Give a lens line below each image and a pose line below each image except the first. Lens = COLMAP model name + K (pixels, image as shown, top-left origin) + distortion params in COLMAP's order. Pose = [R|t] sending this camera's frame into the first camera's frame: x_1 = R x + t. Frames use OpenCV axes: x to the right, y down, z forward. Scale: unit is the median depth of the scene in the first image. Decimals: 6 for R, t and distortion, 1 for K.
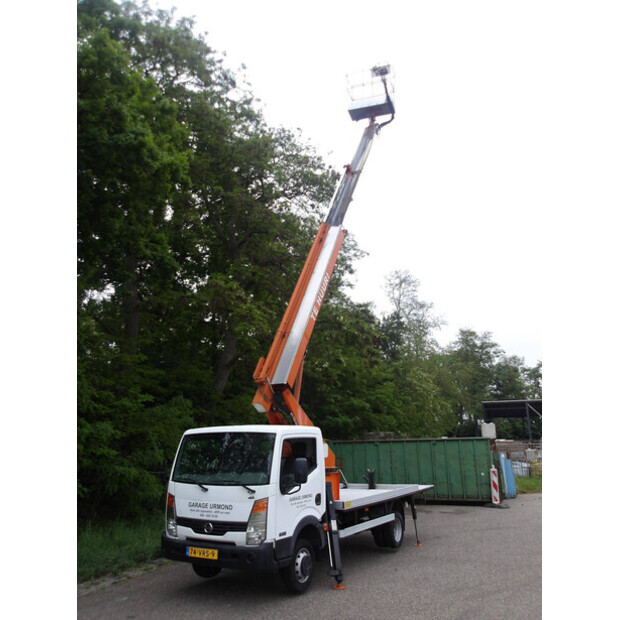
lens RADIAL K [[514.2, 0, 309.4], [0, 514.2, 289.8], [0, 0, 1]] dist [-0.038159, 0.005865]
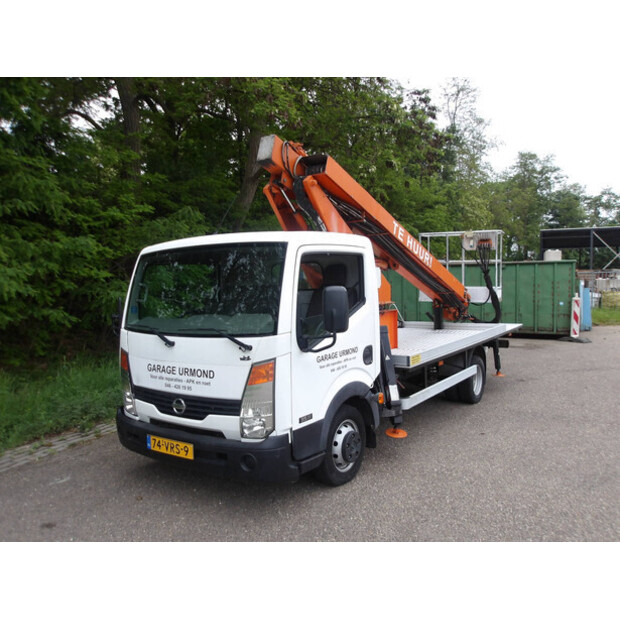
lens RADIAL K [[513.1, 0, 310.0], [0, 513.1, 310.0], [0, 0, 1]] dist [0.111622, 0.003136]
pose [[0.996543, -0.016605, -0.081407, 0.000298], [0.043582, 0.938675, 0.342037, 0.163377], [0.070735, -0.344402, 0.936154, 0.478334]]
